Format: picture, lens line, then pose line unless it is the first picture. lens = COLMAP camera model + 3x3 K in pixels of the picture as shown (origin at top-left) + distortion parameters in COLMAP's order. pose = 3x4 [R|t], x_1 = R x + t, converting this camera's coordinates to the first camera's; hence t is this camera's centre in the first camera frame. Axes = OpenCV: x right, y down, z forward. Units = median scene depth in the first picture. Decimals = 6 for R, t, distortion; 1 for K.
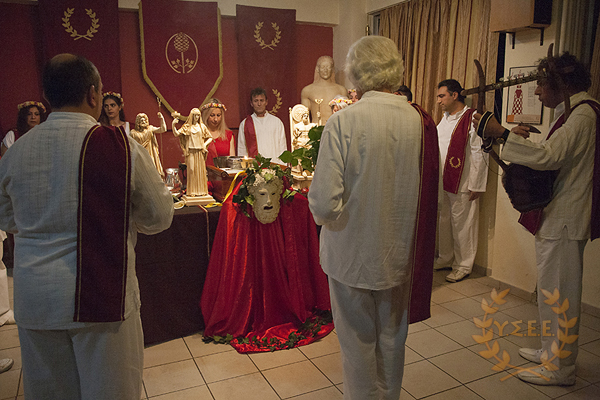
lens RADIAL K [[499.0, 0, 300.0], [0, 499.0, 200.0], [0, 0, 1]] dist [-0.027162, -0.011981]
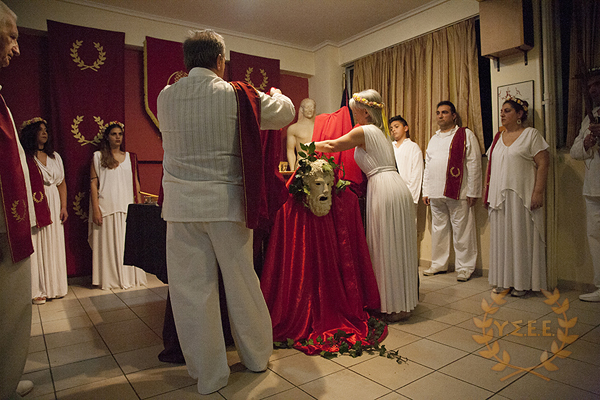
lens RADIAL K [[419.8, 0, 300.0], [0, 419.8, 200.0], [0, 0, 1]] dist [-0.086469, 0.008830]
pose [[0.982981, -0.025634, 0.181909, -0.172922], [0.053828, 0.986945, -0.151794, 0.093894], [-0.175643, 0.159002, 0.971529, 0.149440]]
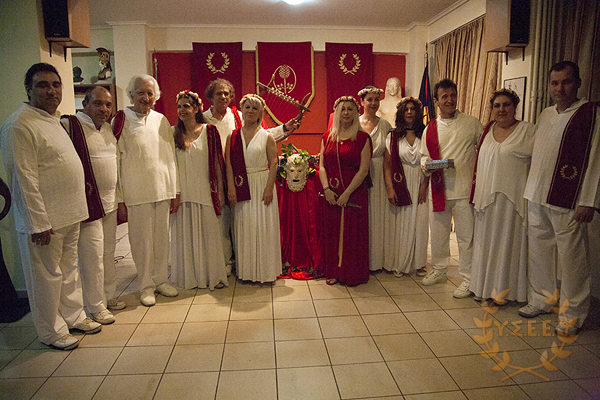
lens RADIAL K [[419.8, 0, 300.0], [0, 419.8, 200.0], [0, 0, 1]] dist [-0.086469, 0.008830]
pose [[0.939028, 0.055009, -0.339411, 0.245408], [-0.059171, 0.998246, -0.001916, 0.049503], [0.338710, 0.021883, 0.940636, -0.094402]]
